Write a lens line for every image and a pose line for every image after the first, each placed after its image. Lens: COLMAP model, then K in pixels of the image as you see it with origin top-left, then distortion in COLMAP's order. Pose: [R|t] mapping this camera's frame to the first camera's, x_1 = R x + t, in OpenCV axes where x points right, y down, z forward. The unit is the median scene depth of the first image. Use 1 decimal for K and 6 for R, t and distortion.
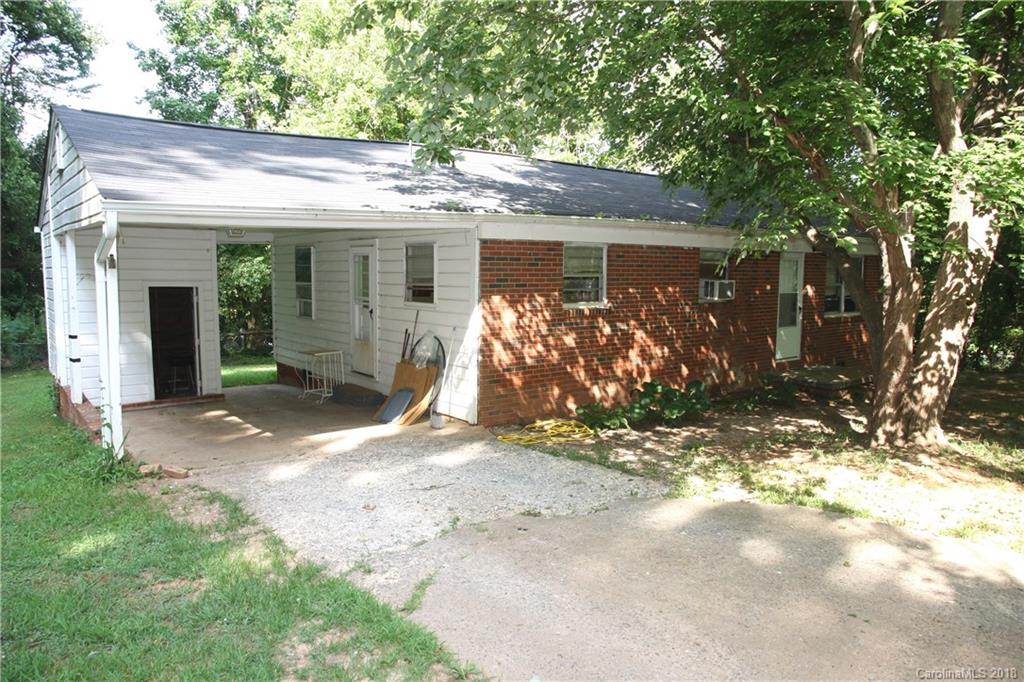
lens RADIAL K [[705.4, 0, 512.0], [0, 705.4, 341.0], [0, 0, 1]] dist [-0.031729, 0.001467]
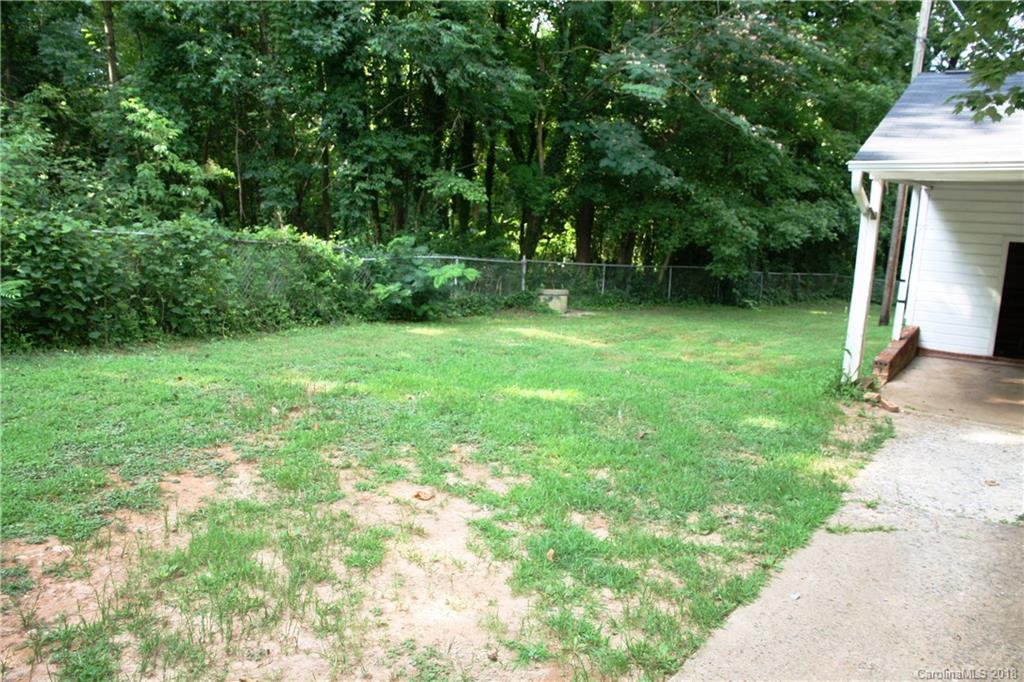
lens RADIAL K [[705.4, 0, 512.0], [0, 705.4, 341.0], [0, 0, 1]] dist [-0.031729, 0.001467]
pose [[0.260942, 0.173300, -0.949672, 0.433584], [-0.114424, 0.982372, 0.147827, -0.008684], [0.958549, 0.070090, 0.276172, 0.121887]]
